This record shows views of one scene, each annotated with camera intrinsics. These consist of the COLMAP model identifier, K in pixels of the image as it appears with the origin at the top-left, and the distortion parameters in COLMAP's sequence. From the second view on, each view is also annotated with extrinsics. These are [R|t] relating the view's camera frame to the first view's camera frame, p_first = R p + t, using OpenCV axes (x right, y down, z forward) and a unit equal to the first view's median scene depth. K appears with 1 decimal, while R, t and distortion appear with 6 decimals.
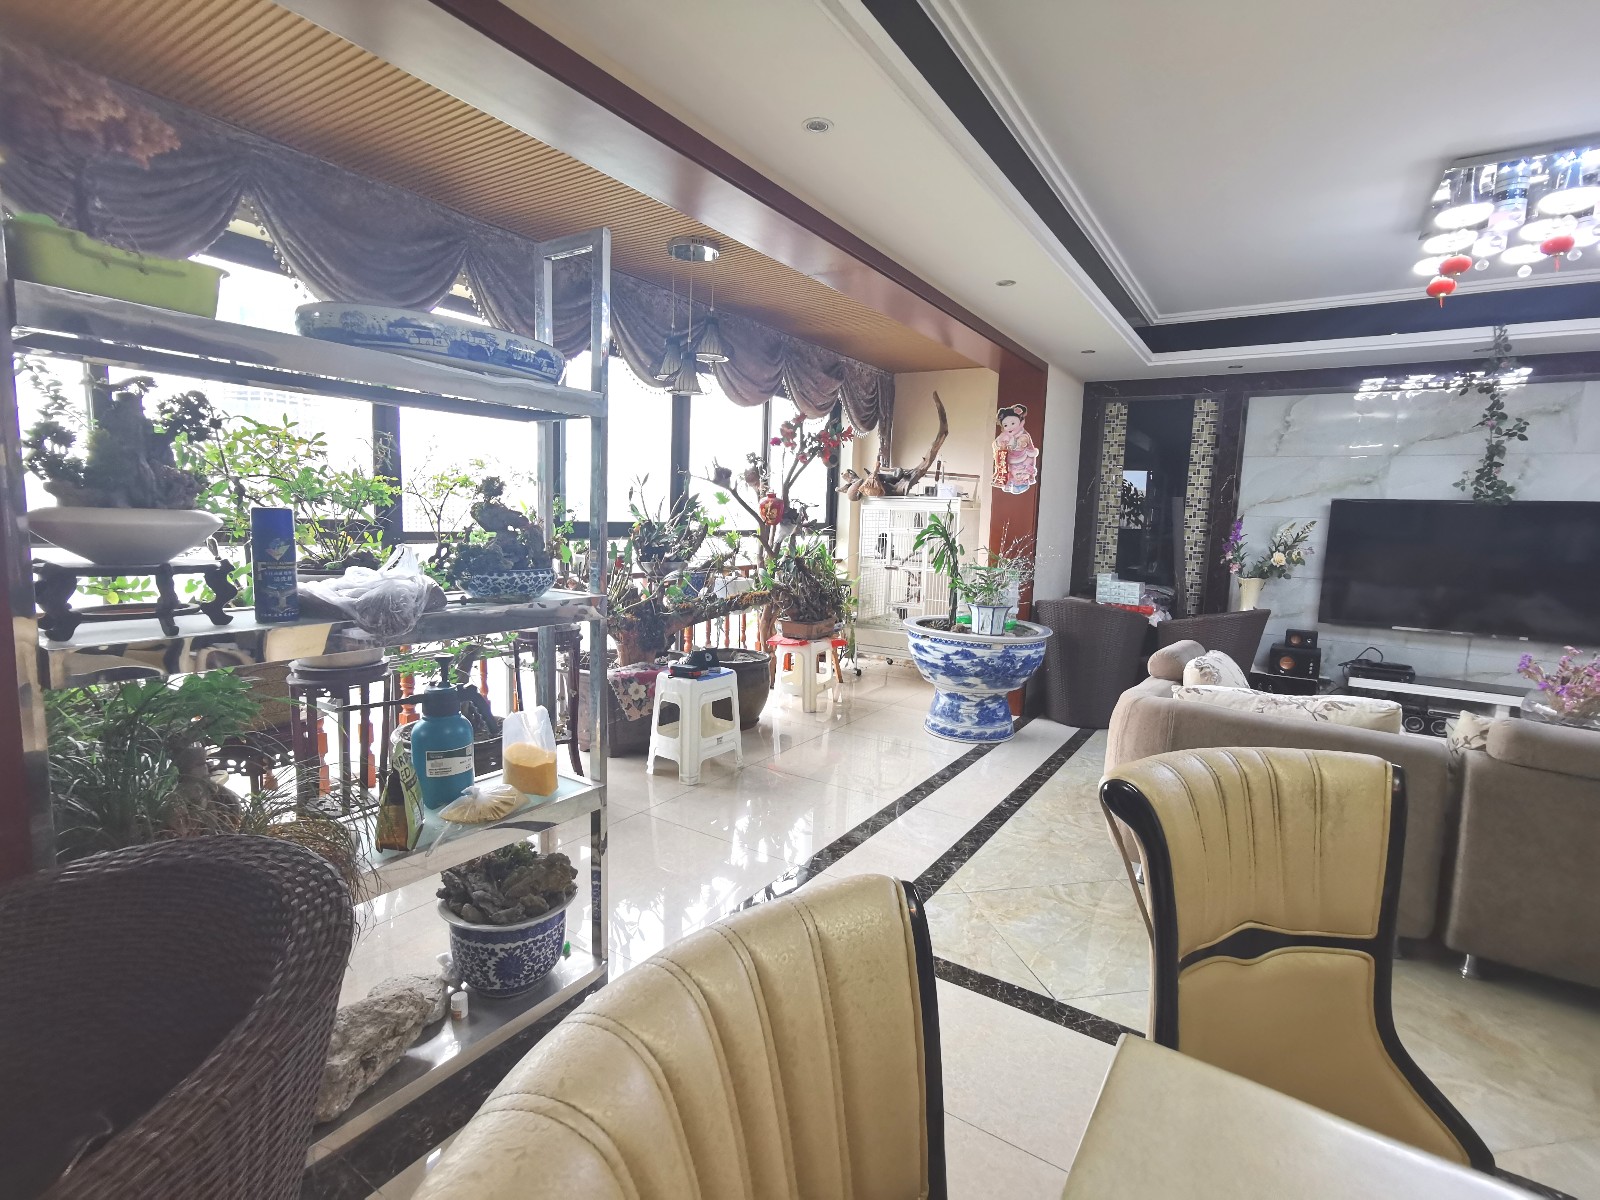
lens RADIAL K [[773.8, 0, 796.1], [0, 773.8, 602.7], [0, 0, 1]] dist [-0.035839, 0.037366]
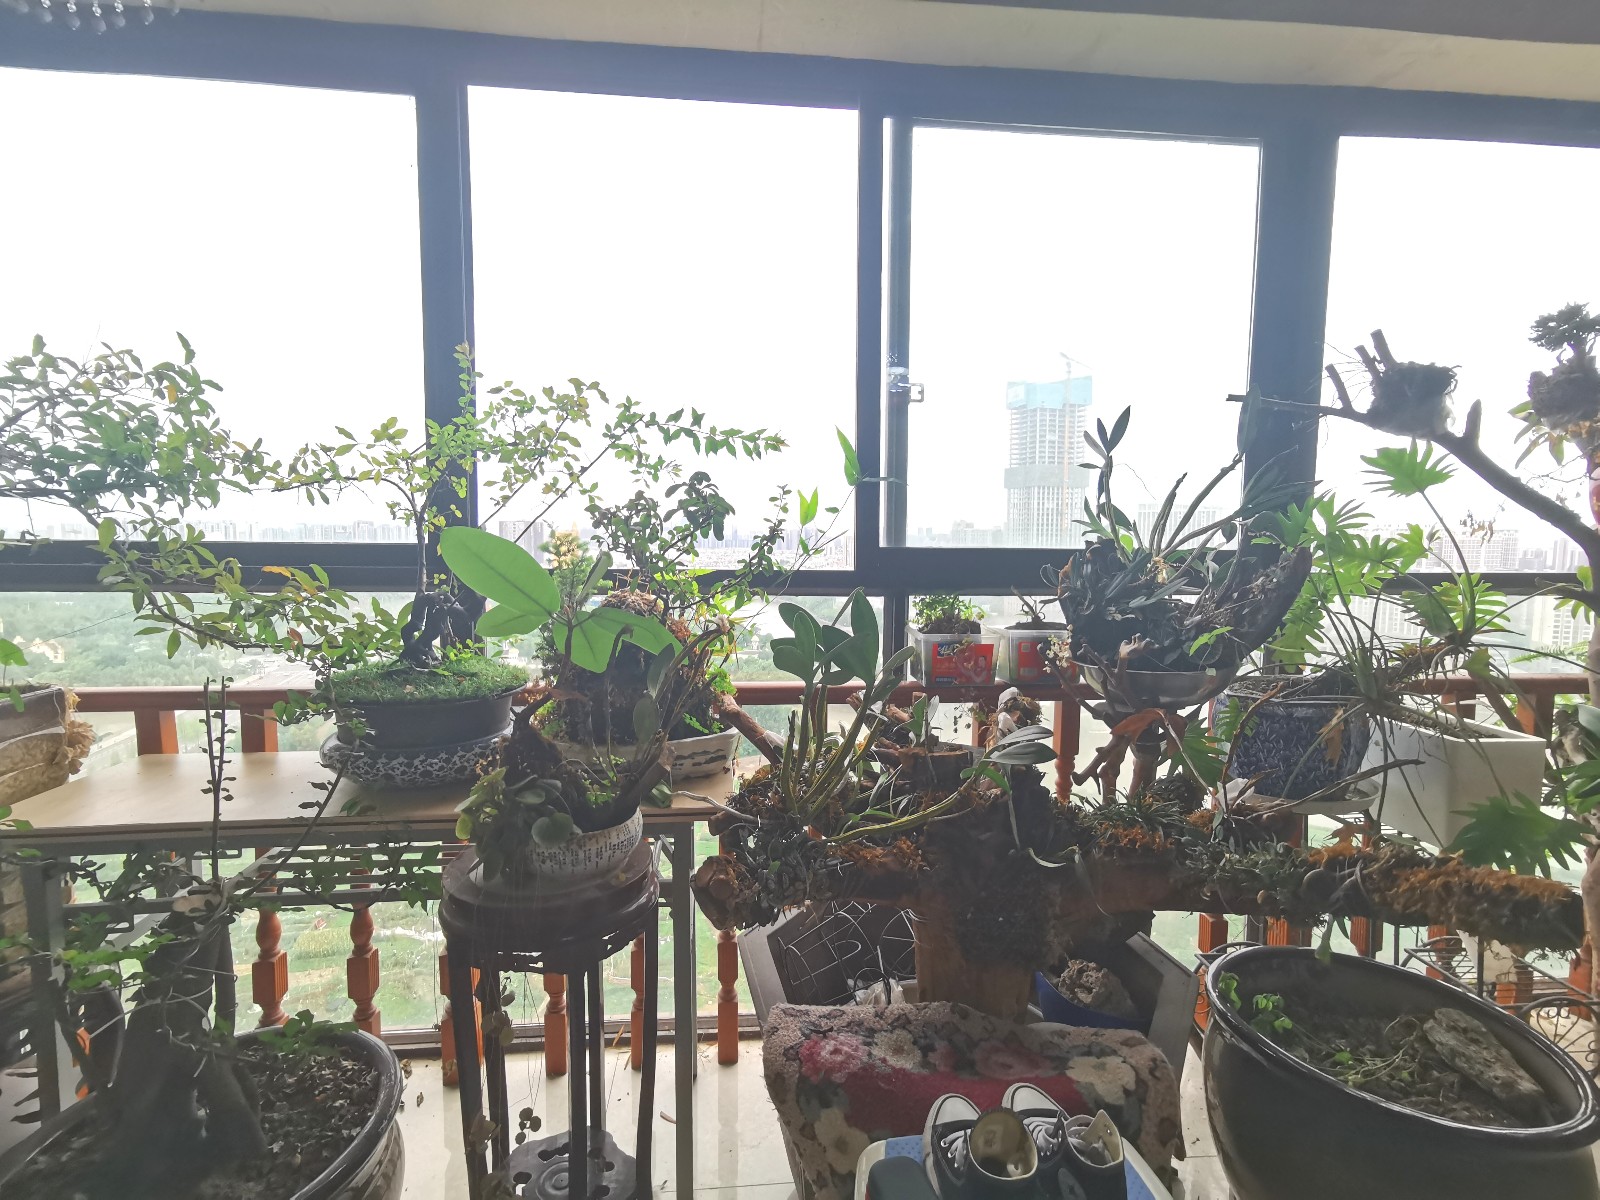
lens RADIAL K [[780.1, 0, 798.6], [0, 780.1, 604.4], [0, 0, 1]] dist [-0.063457, 0.069072]
pose [[0.625116, 0.033266, -0.779823, -0.004573], [-0.078476, 0.996708, -0.020389, -0.056162], [0.776577, 0.073943, 0.625668, 0.625443]]
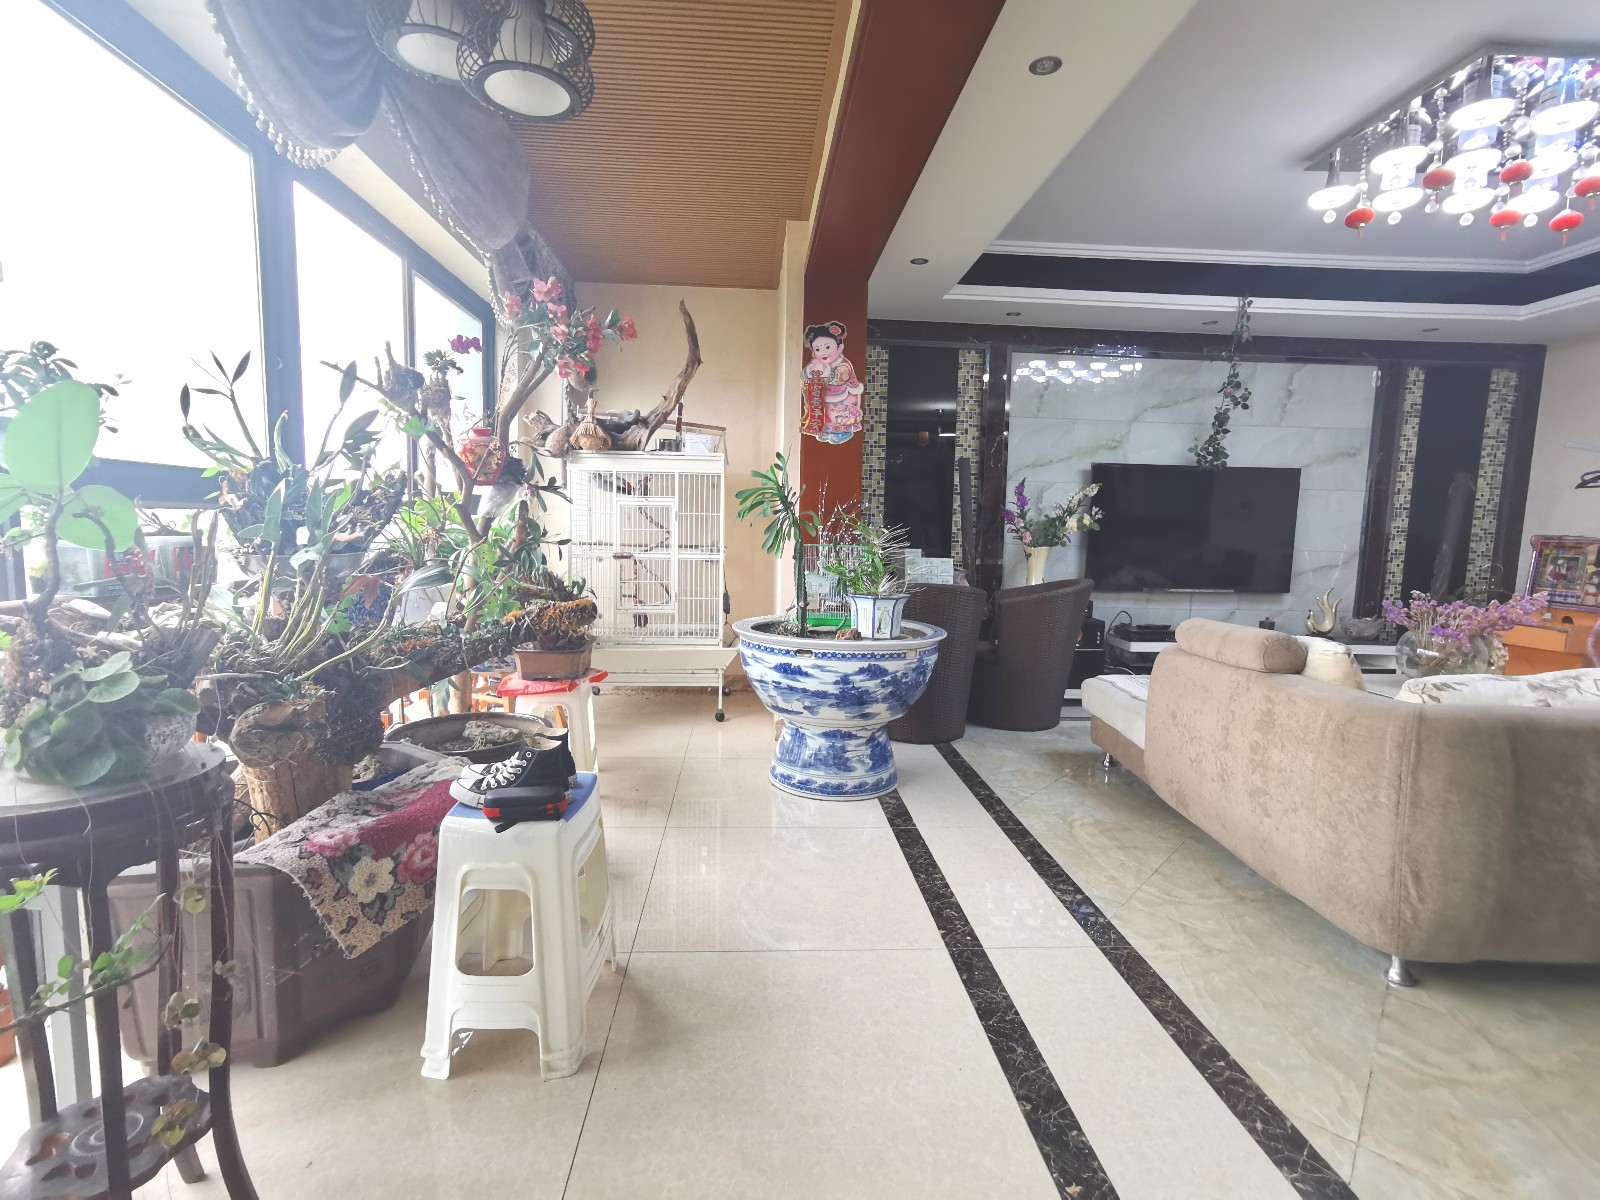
lens RADIAL K [[773.8, 0, 796.1], [0, 773.8, 602.7], [0, 0, 1]] dist [-0.035839, 0.037366]
pose [[0.801240, -0.077743, 0.593271, -0.199253], [0.075403, 0.996738, 0.028780, -0.014575], [-0.593573, 0.021675, 0.804488, 0.442700]]
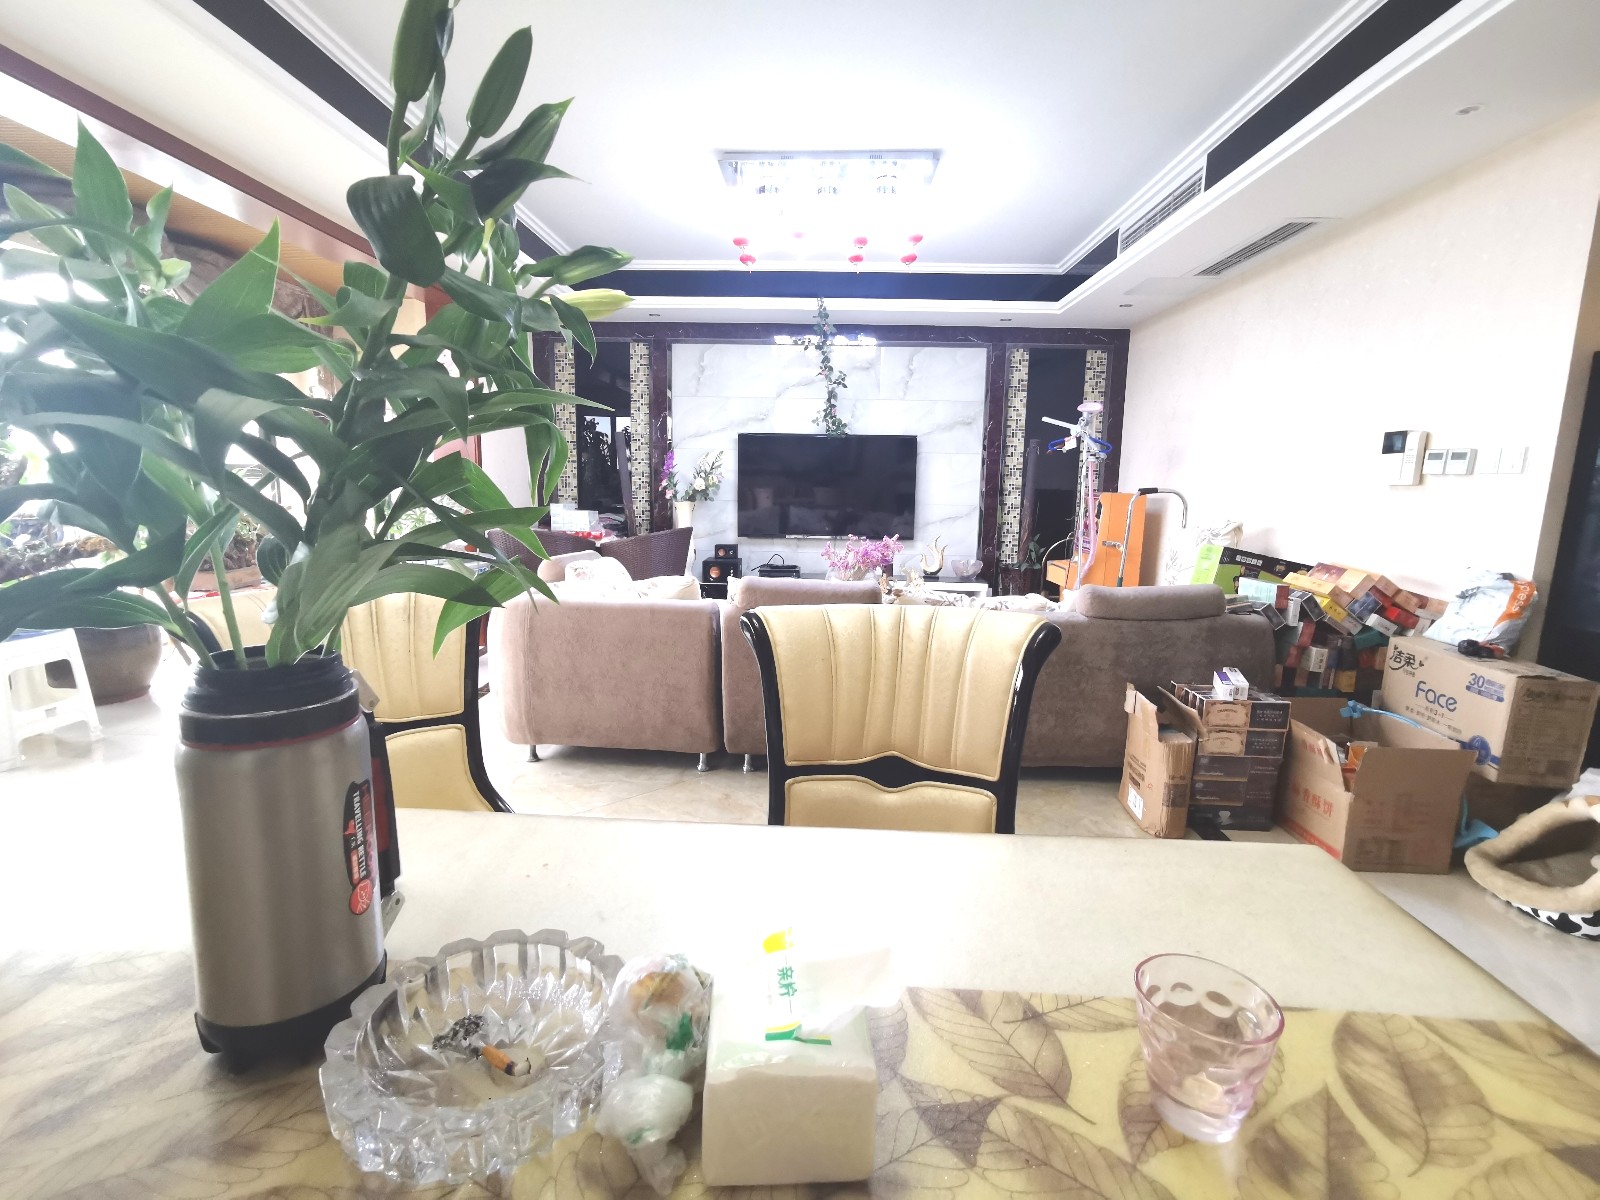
lens RADIAL K [[780.1, 0, 798.6], [0, 780.1, 604.4], [0, 0, 1]] dist [-0.063457, 0.069072]
pose [[0.853875, -0.102426, 0.510301, 0.132665], [0.072500, 0.994293, 0.078259, 0.043442], [-0.515405, -0.029826, 0.856428, -0.098522]]
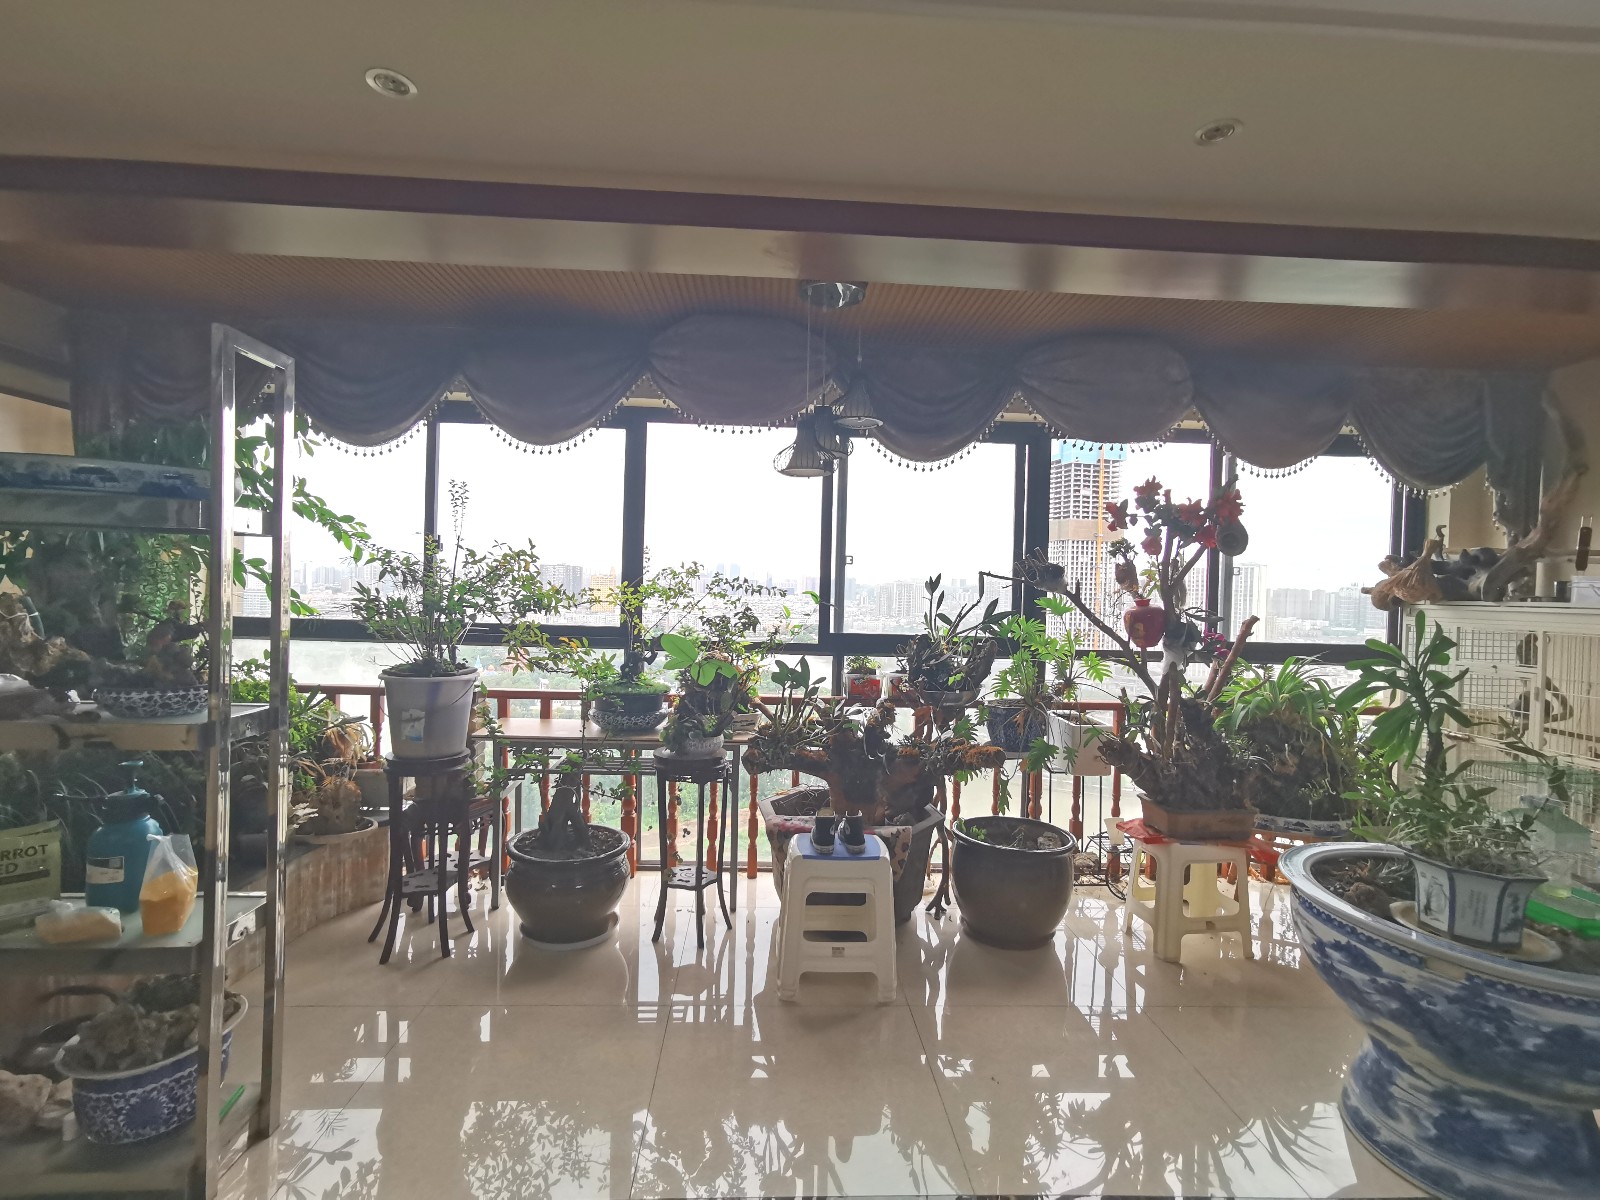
lens RADIAL K [[774.3, 0, 793.0], [0, 774.3, 605.4], [0, 0, 1]] dist [0.021463, -0.000295]
pose [[0.583545, -0.001549, -0.812079, 0.348416], [-0.102023, 0.991935, -0.075204, -0.058624], [0.805647, 0.126736, 0.578681, 0.395674]]
